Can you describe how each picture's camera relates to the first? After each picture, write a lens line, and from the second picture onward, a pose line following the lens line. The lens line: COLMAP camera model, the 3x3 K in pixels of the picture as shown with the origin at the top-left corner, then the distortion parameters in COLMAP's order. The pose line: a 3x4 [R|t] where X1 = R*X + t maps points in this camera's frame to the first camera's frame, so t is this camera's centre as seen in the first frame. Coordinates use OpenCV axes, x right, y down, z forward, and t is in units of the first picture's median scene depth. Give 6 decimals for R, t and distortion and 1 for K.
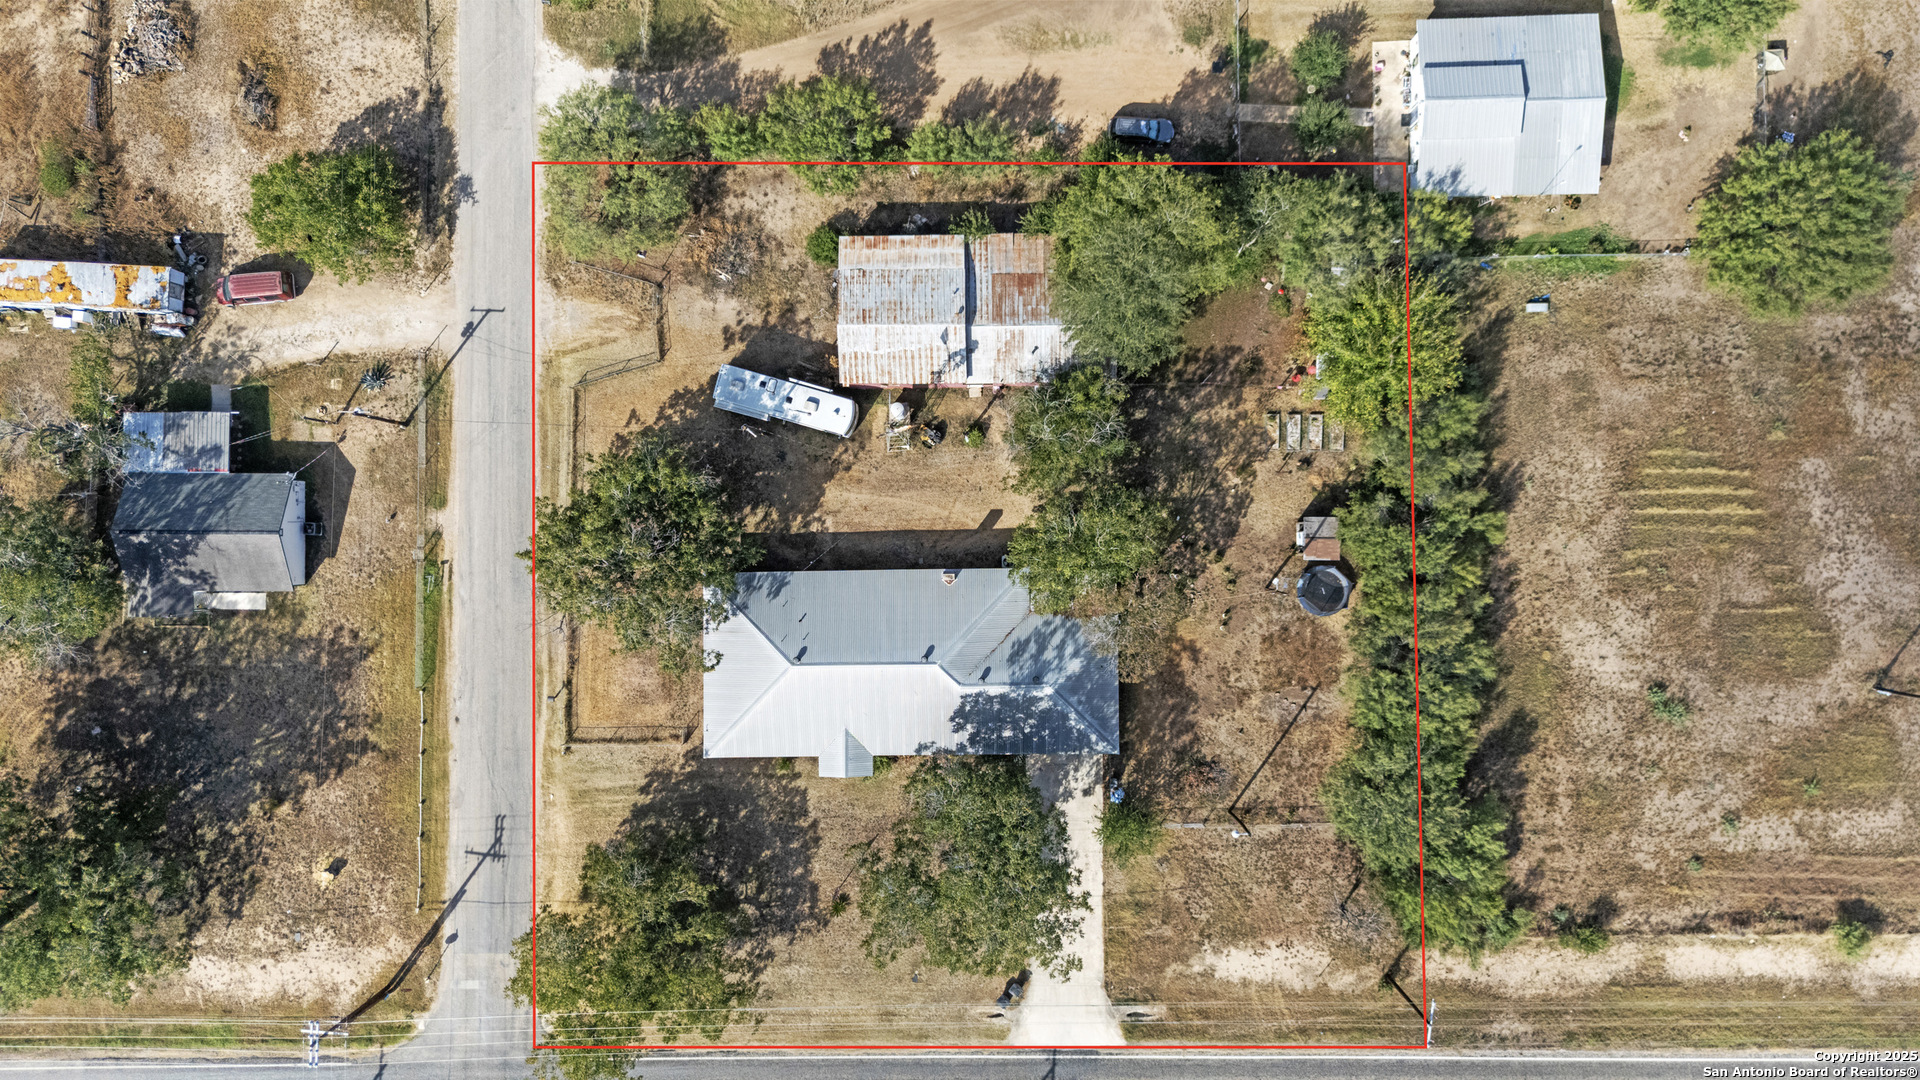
lens RADIAL K [[1417.9, 0, 966.6], [0, 1417.9, 541.8], [0, 0, 1]] dist [0.082634, -0.095342]
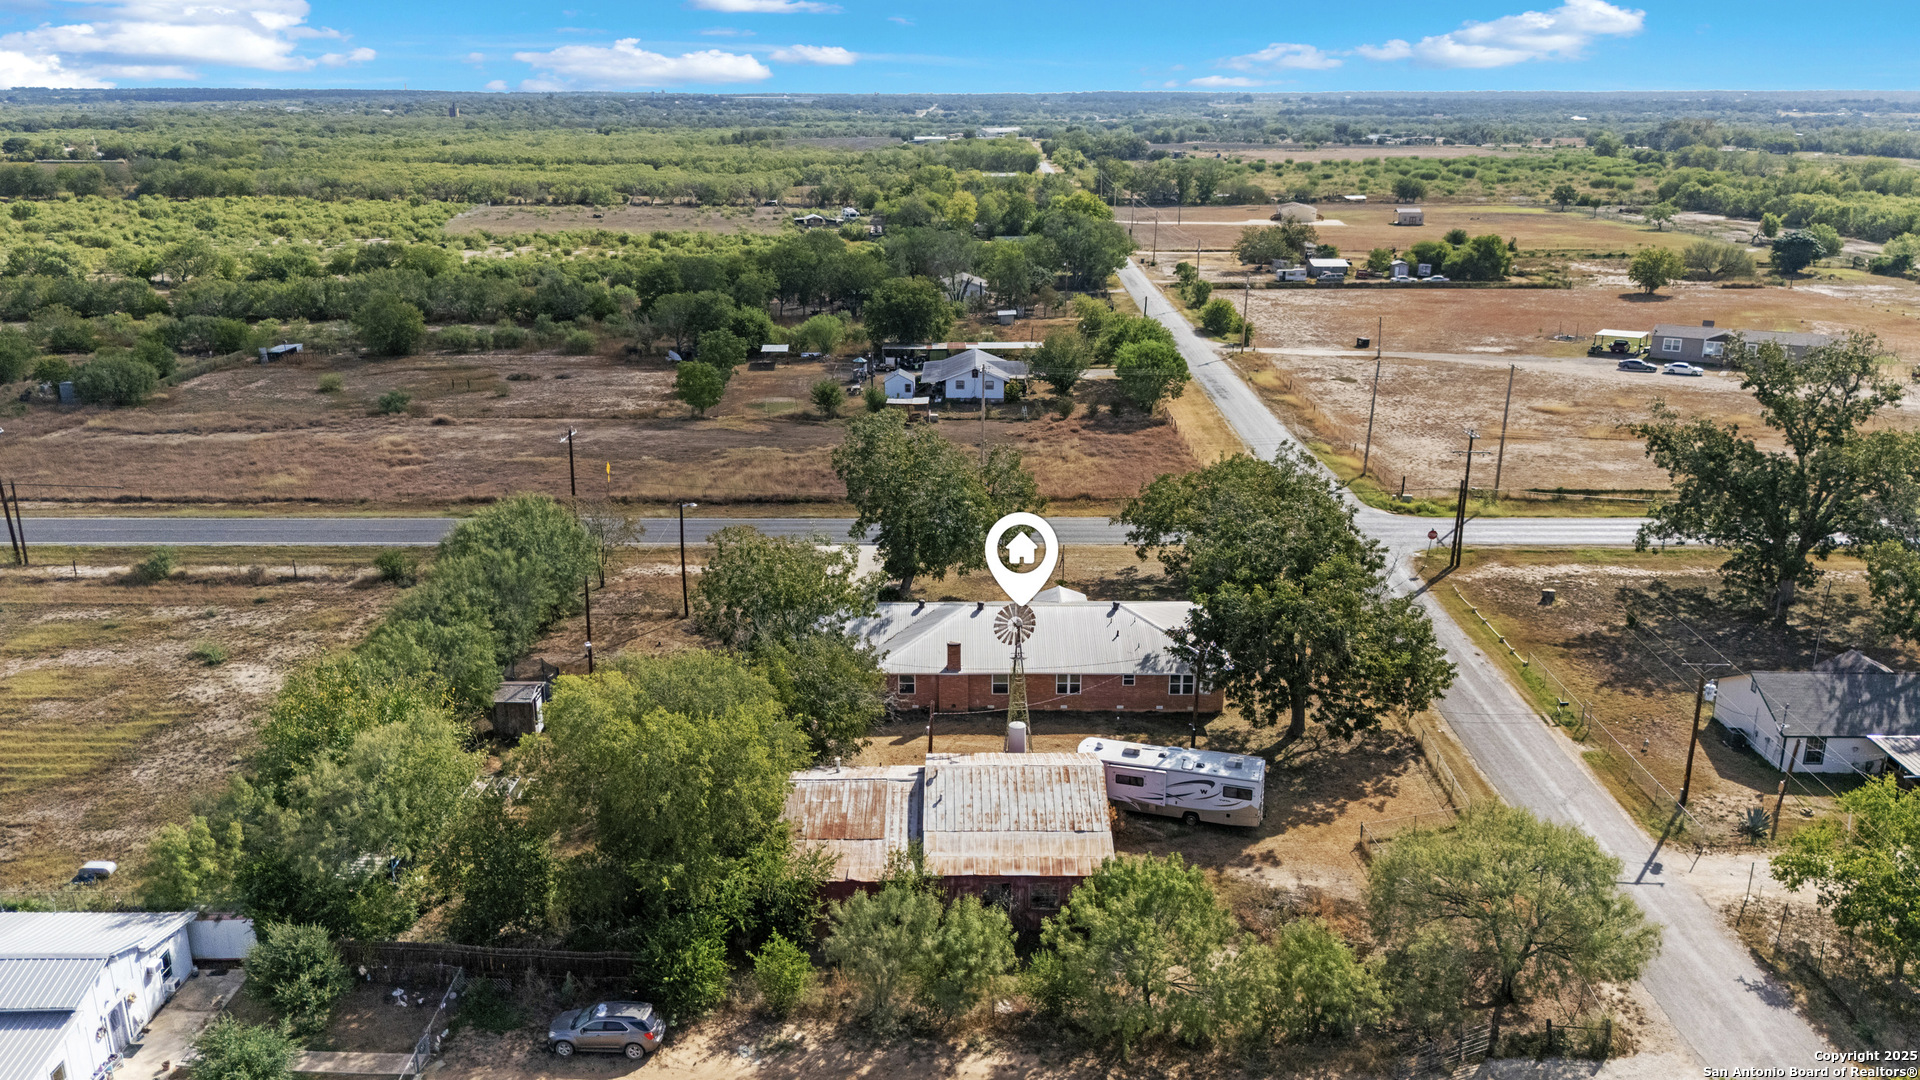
lens RADIAL K [[1417.9, 0, 966.6], [0, 1417.9, 541.8], [0, 0, 1]] dist [0.082634, -0.095342]
pose [[-0.999727, 0.020560, 0.011071, -0.030533], [0.004374, -0.300877, 0.953653, -0.760600], [0.022938, 0.953441, 0.300706, 0.640927]]
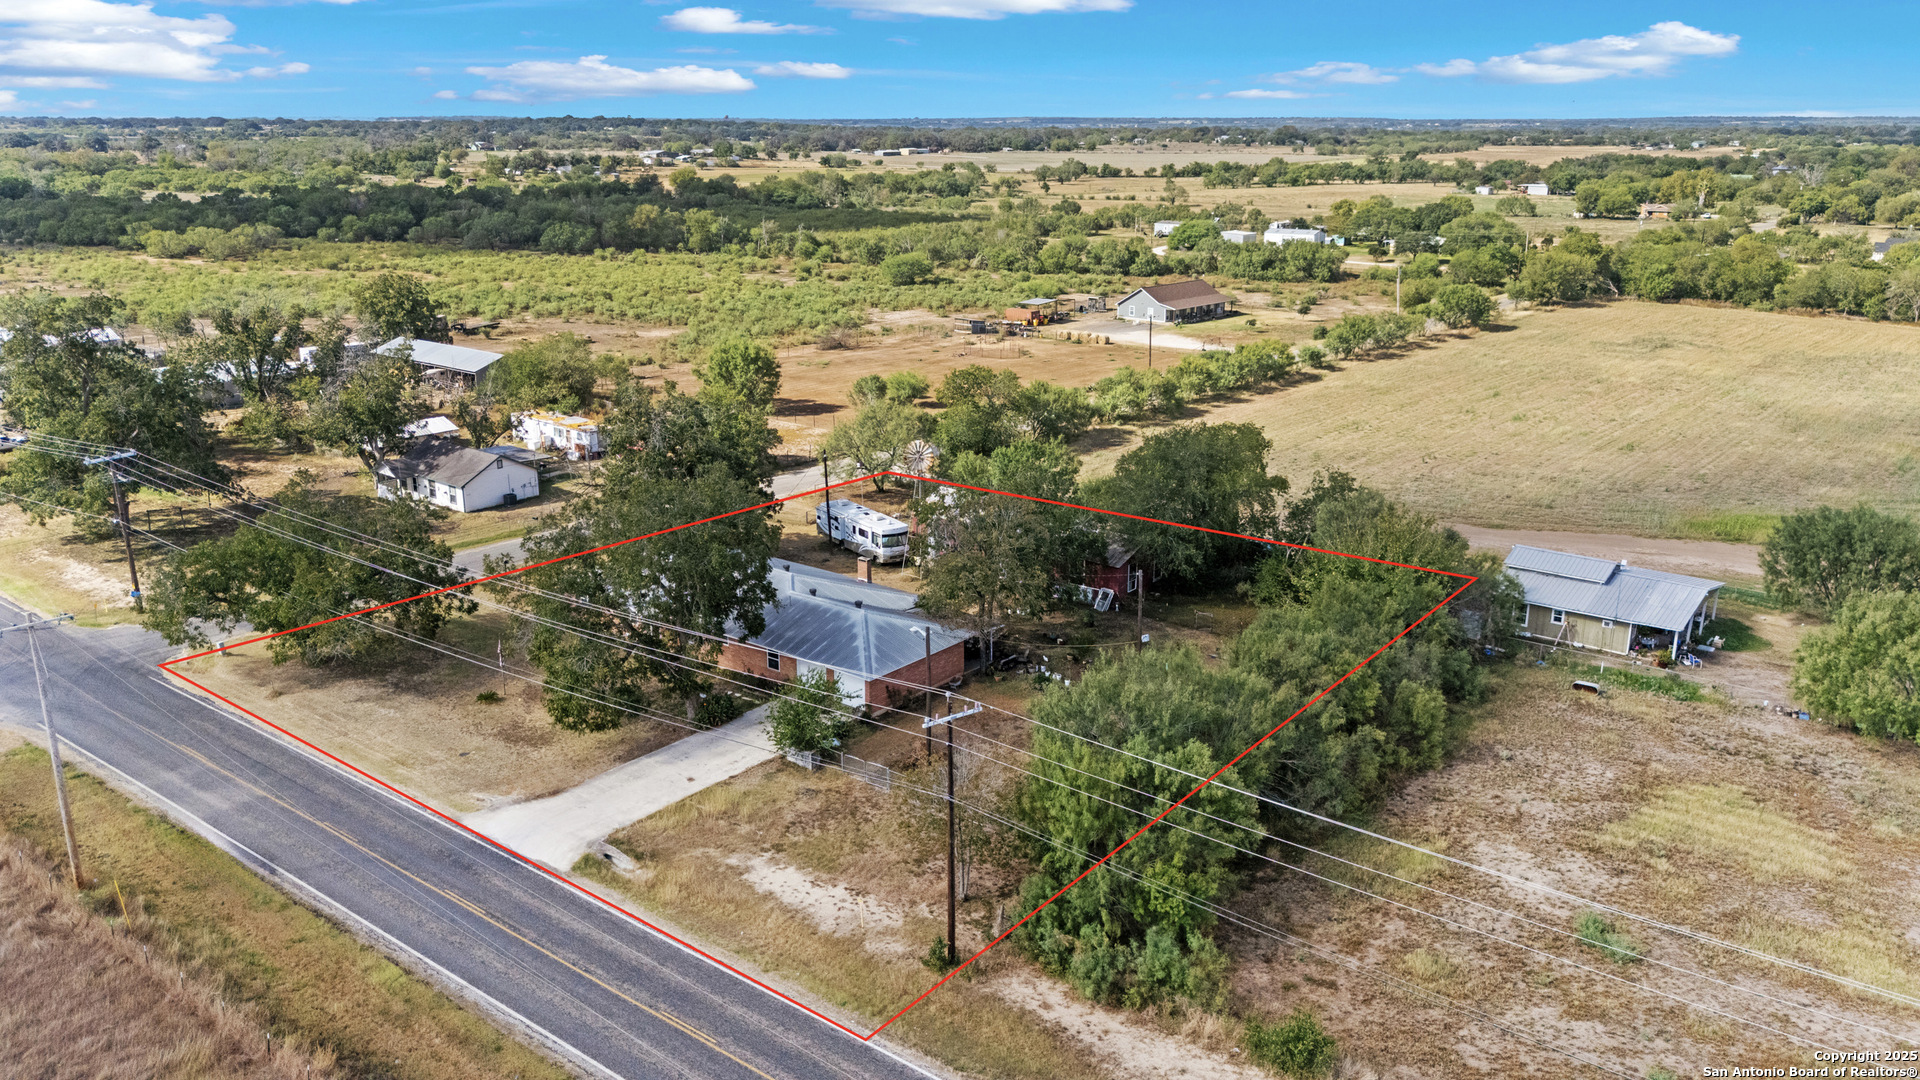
lens RADIAL K [[1417.9, 0, 966.6], [0, 1417.9, 541.8], [0, 0, 1]] dist [0.082634, -0.095342]
pose [[0.778896, 0.200209, -0.594337, 0.594822], [-0.626941, 0.223958, -0.746182, 0.677120], [-0.016286, 0.953813, 0.299959, 0.662554]]
